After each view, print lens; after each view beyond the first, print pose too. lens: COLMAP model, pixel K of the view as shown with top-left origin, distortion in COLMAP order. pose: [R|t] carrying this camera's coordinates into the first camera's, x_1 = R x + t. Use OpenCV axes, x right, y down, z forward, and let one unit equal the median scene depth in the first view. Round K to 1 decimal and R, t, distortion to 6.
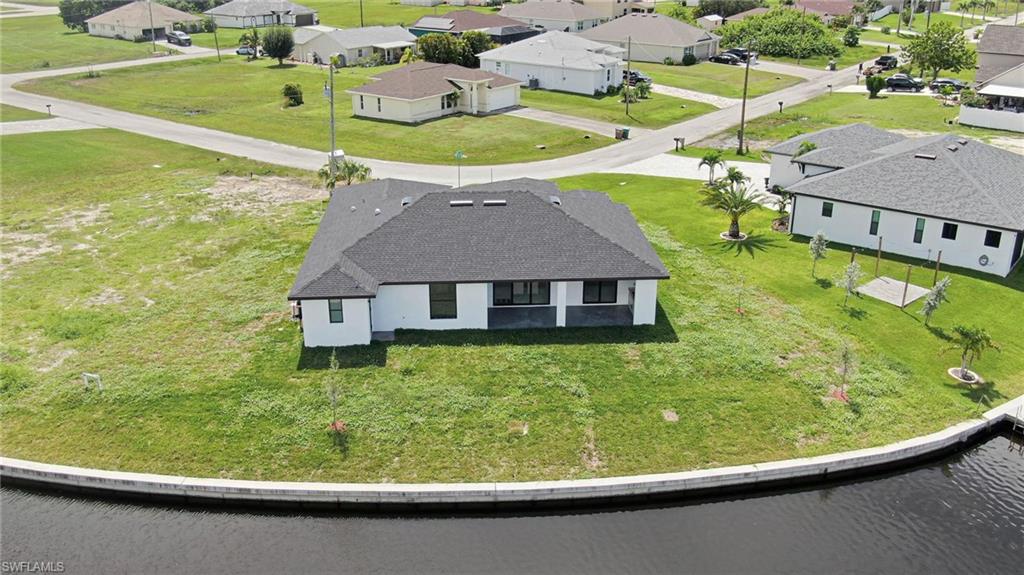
lens RADIAL K [[928.5, 0, 512.0], [0, 928.5, 287.5], [0, 0, 1]] dist [0.003780, -0.001965]
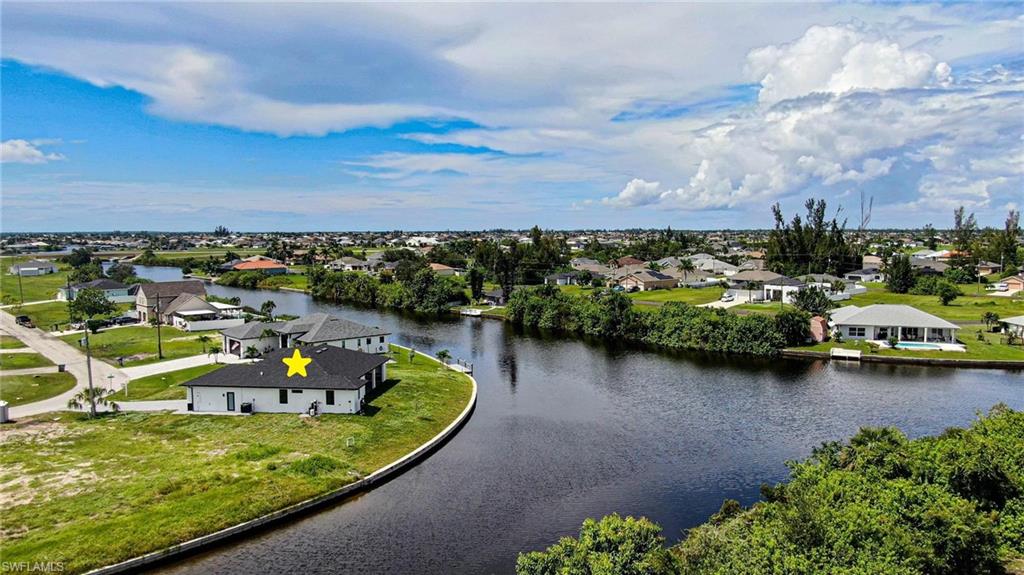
lens RADIAL K [[734.7, 0, 512.0], [0, 734.7, 287.5], [0, 0, 1]] dist [-0.023637, 0.003289]
pose [[0.178274, -0.078793, 0.980821, -1.679680], [0.358974, 0.933297, 0.009728, -0.088117], [-0.916164, 0.350355, 0.194667, 0.212097]]
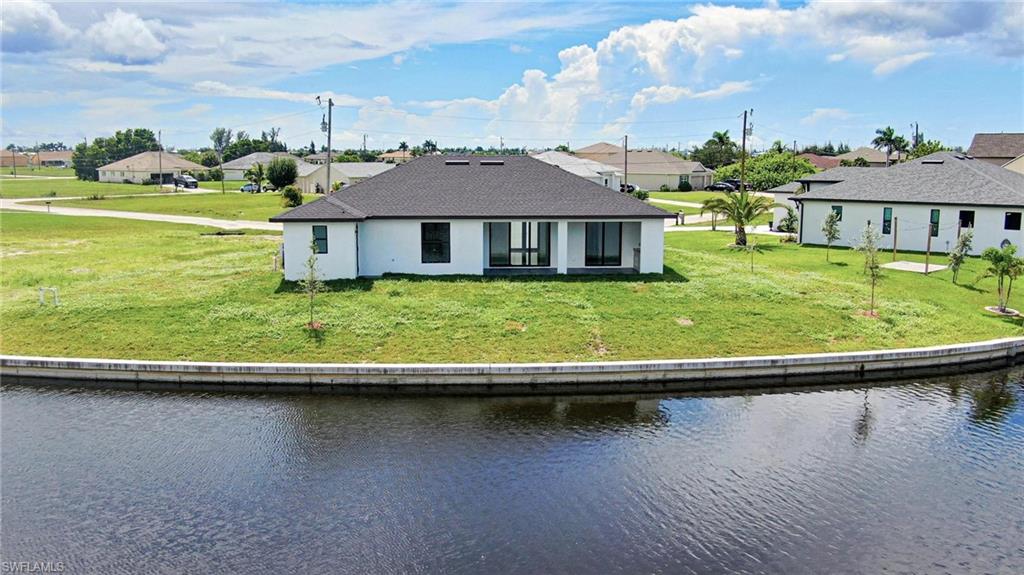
lens RADIAL K [[928.5, 0, 512.0], [0, 928.5, 287.5], [0, 0, 1]] dist [0.003780, -0.001965]
pose [[0.999998, 0.001974, 0.000827, 0.001787], [-0.001739, 0.974671, -0.223636, 0.258258], [-0.001247, 0.223634, 0.974672, 0.095407]]
